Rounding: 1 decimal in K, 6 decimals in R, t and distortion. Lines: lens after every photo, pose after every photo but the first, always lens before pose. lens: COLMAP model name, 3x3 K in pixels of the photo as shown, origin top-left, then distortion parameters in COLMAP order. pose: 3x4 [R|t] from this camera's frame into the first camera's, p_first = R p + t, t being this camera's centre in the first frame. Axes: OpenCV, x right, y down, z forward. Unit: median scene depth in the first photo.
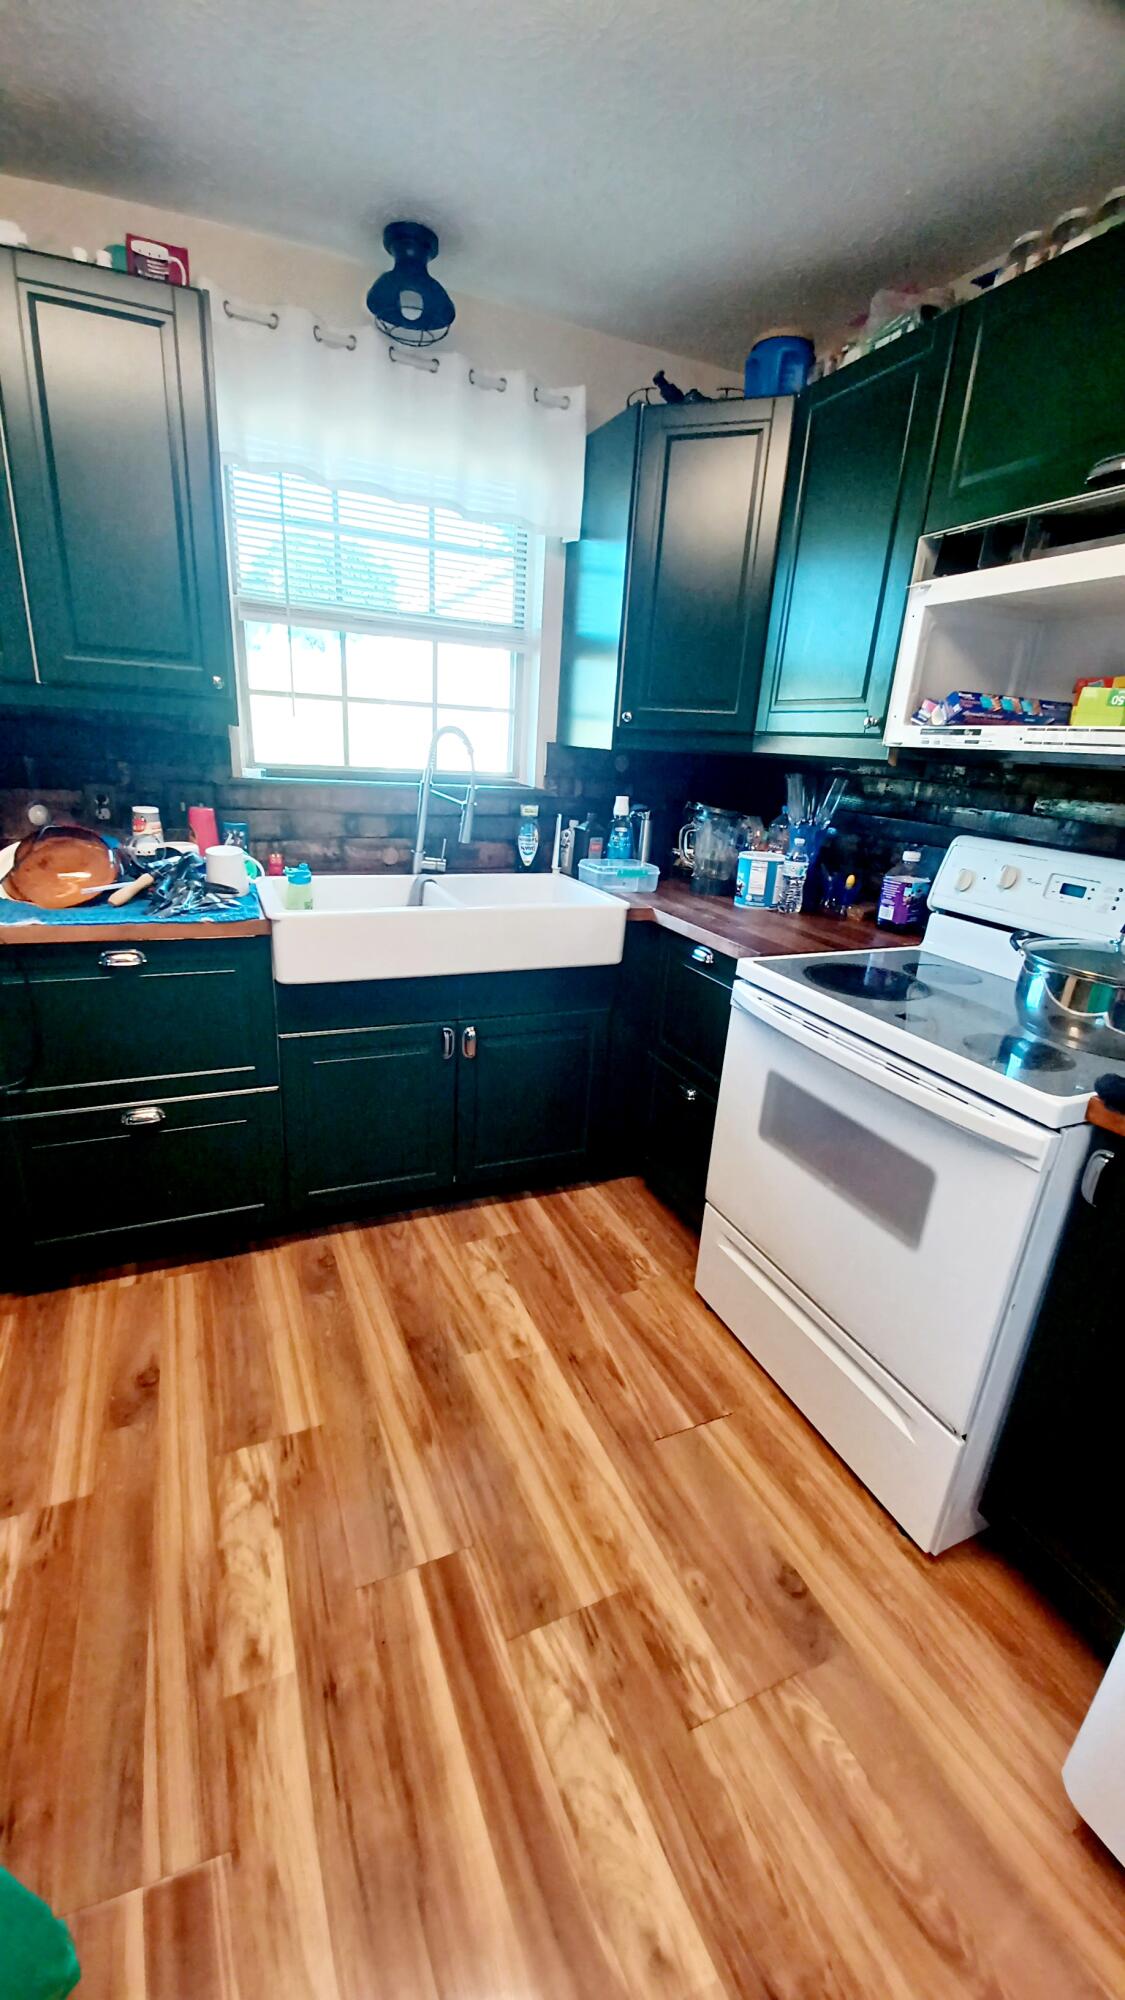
lens RADIAL K [[772.7, 0, 566.5], [0, 772.7, 1017.0], [0, 0, 1]] dist [-0.006499, -0.001233]
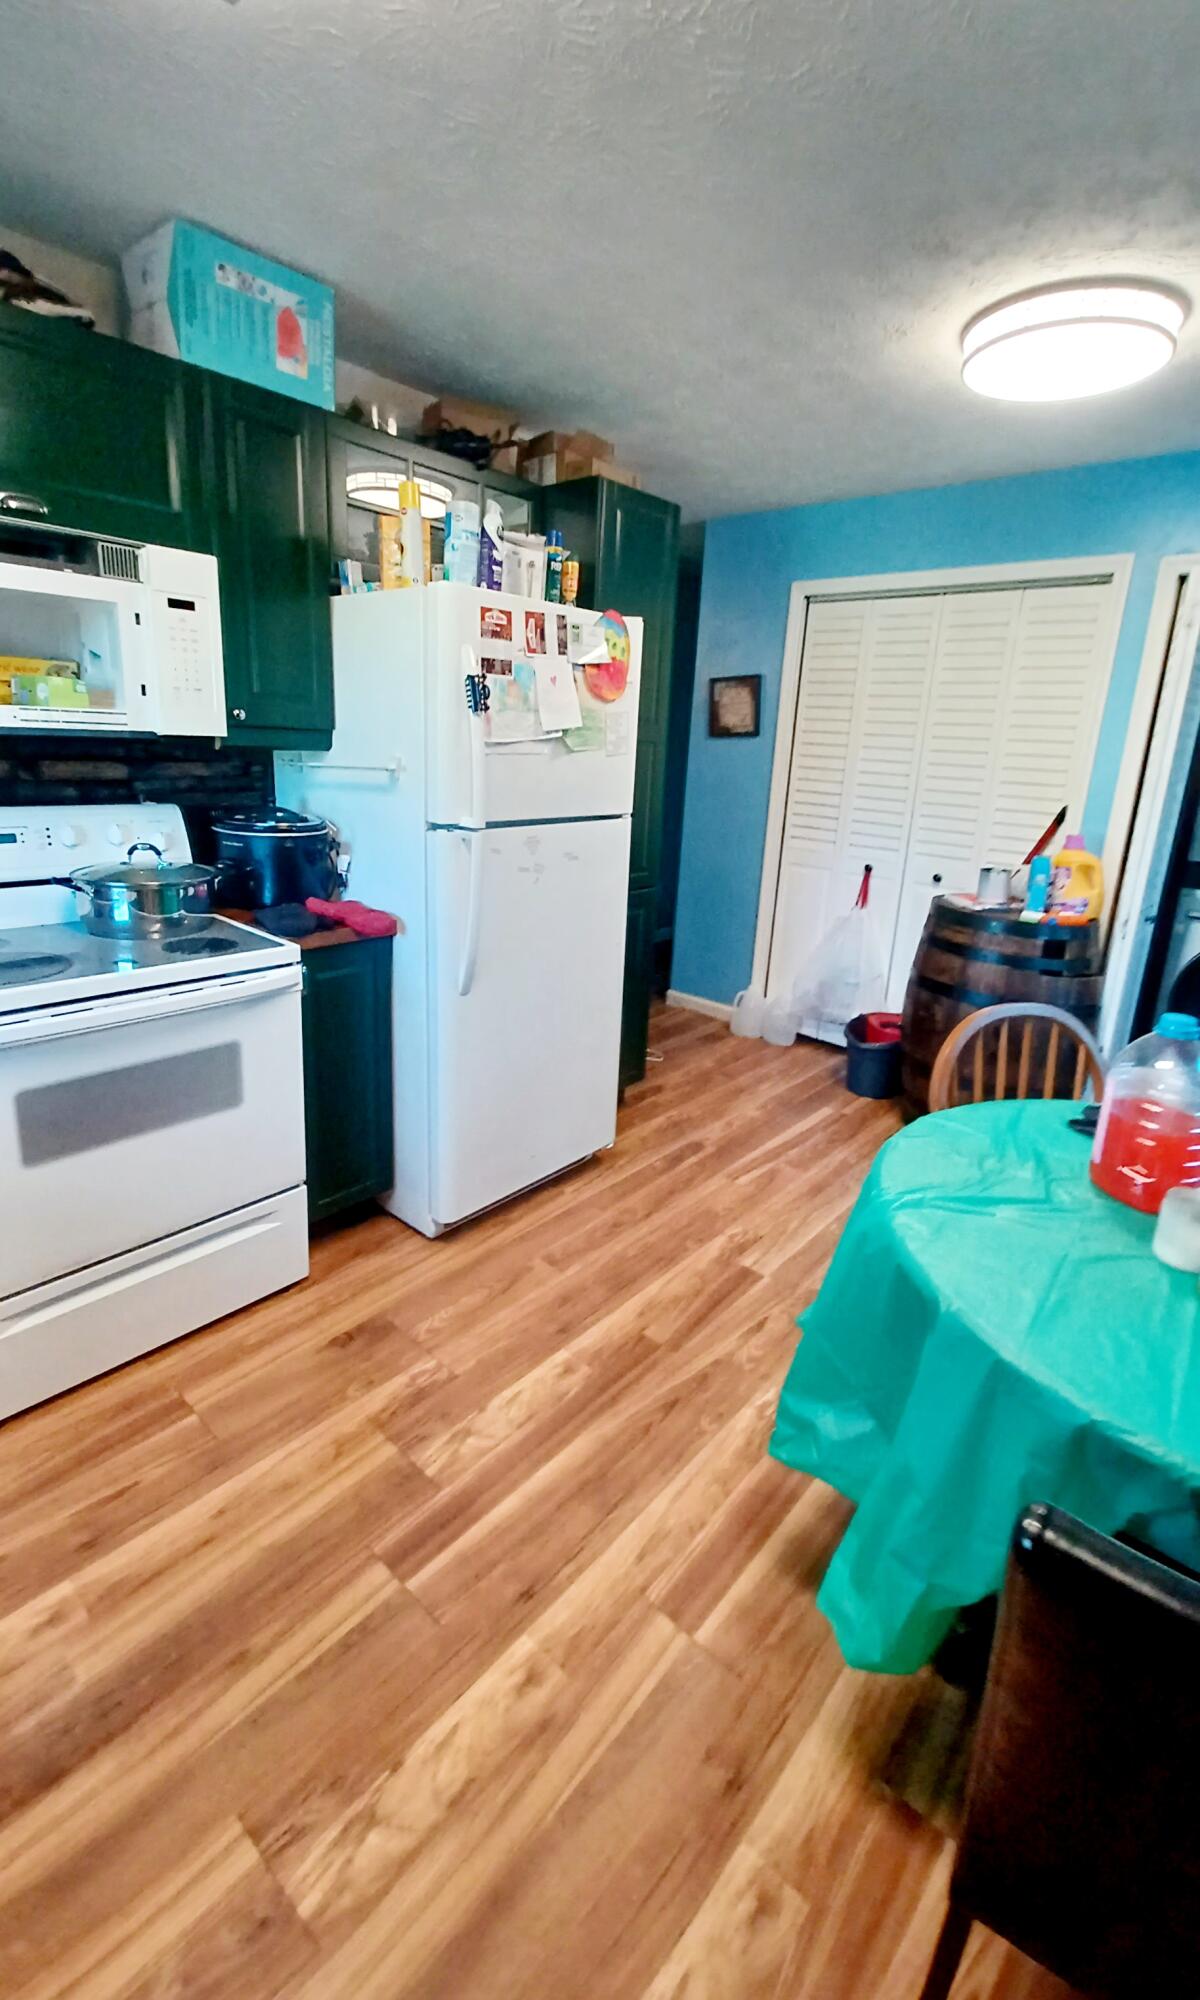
lens RADIAL K [[857.0, 0, 580.0], [0, 857.0, 938.9], [0, 0, 1]] dist [0.000491, -0.001323]
pose [[-0.396993, -0.291442, 0.870321, -0.738630], [0.233986, 0.884776, 0.403015, -0.307682], [-0.887495, 0.363637, -0.283056, 0.590434]]
